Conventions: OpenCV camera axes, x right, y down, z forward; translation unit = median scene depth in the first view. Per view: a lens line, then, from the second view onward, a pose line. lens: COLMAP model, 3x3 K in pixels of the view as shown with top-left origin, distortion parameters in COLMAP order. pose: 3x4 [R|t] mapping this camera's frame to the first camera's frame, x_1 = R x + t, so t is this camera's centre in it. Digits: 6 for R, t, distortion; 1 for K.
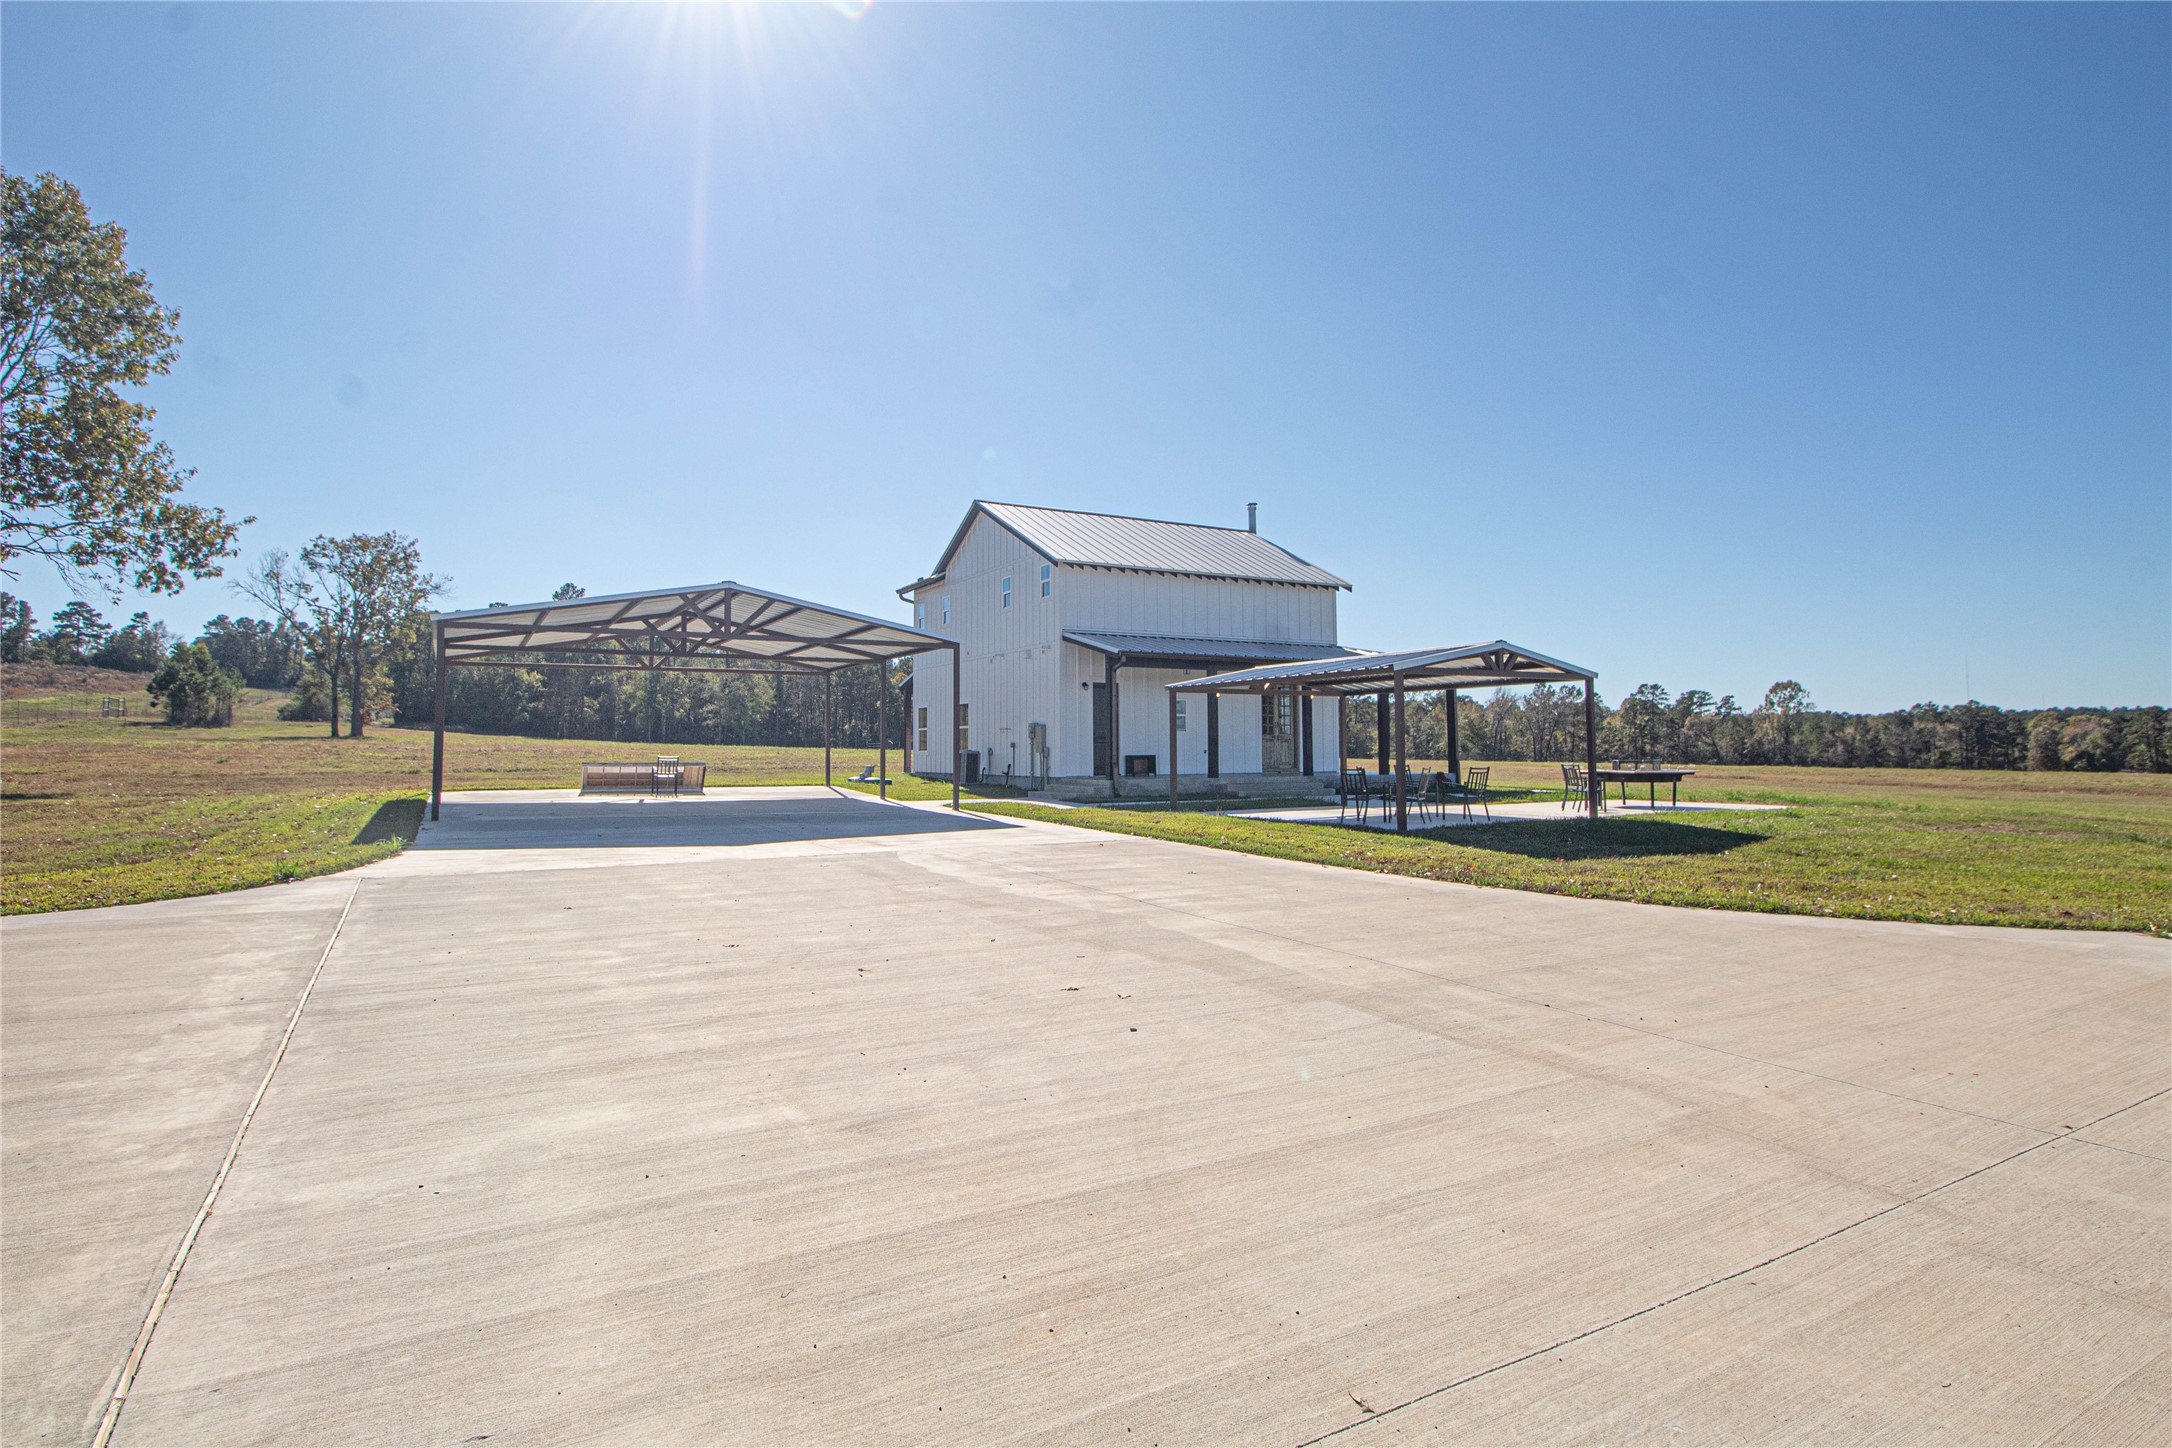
lens RADIAL K [[1095.0, 0, 1126.0], [0, 1095.0, 687.2], [0, 0, 1]] dist [0.002660, -0.011923]
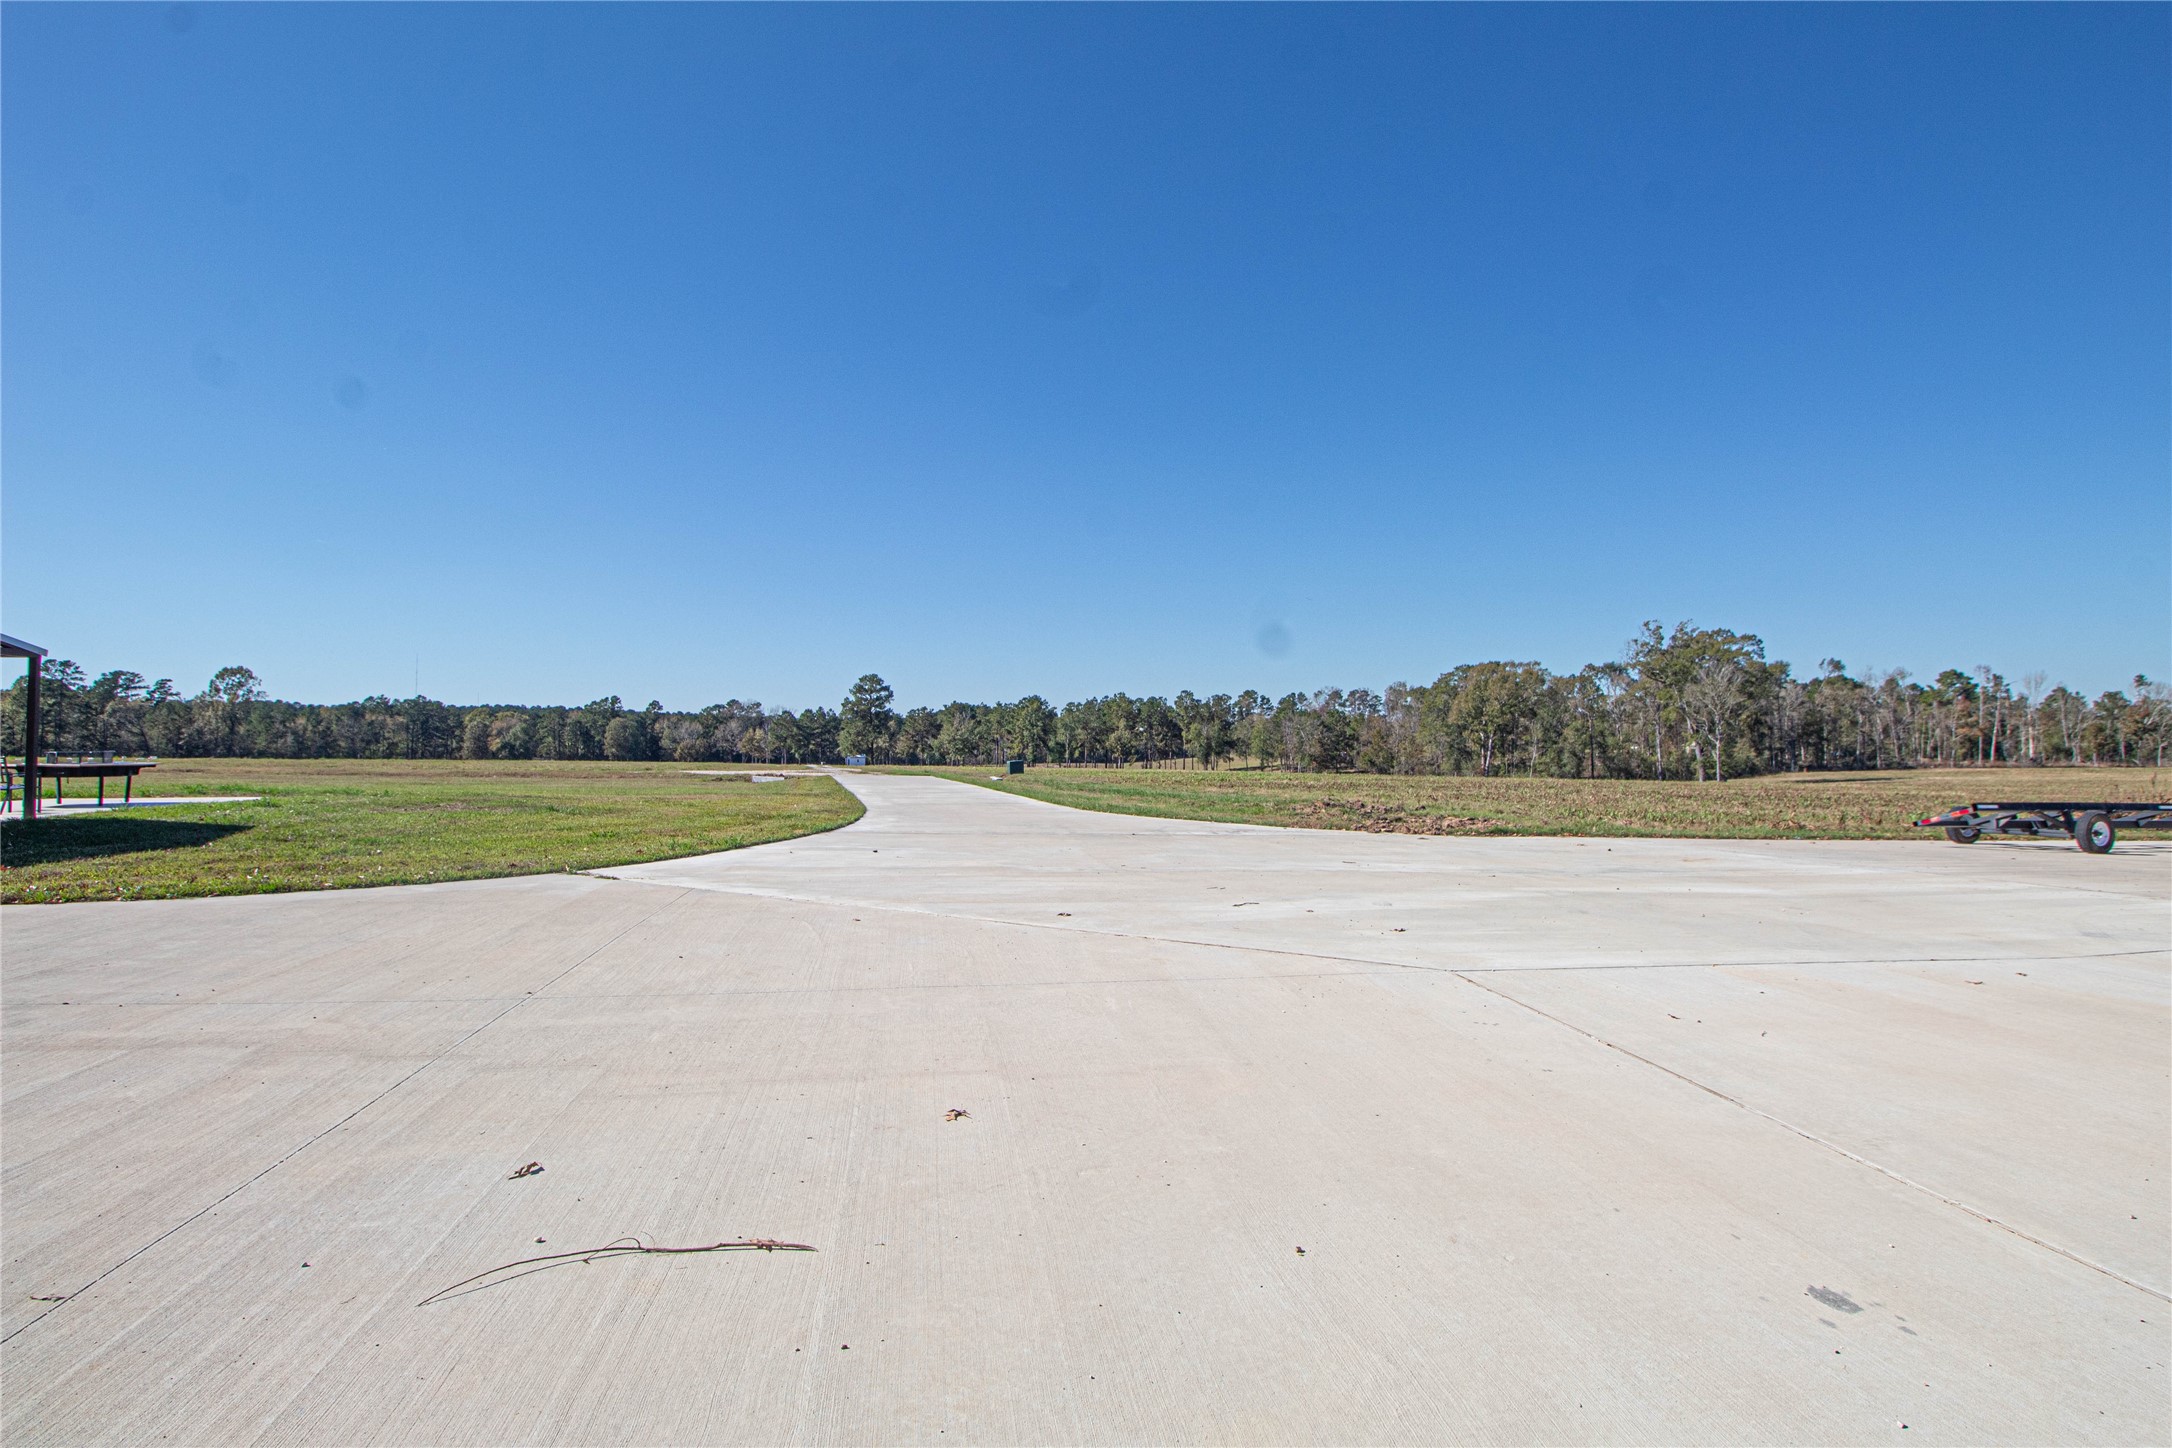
lens RADIAL K [[1095.0, 0, 1126.0], [0, 1095.0, 687.2], [0, 0, 1]] dist [0.002660, -0.011923]
pose [[0.327891, 0.046584, 0.943566, -0.079466], [-0.054144, 0.998068, -0.030460, -0.003195], [-0.943163, -0.041101, 0.329780, -0.065928]]
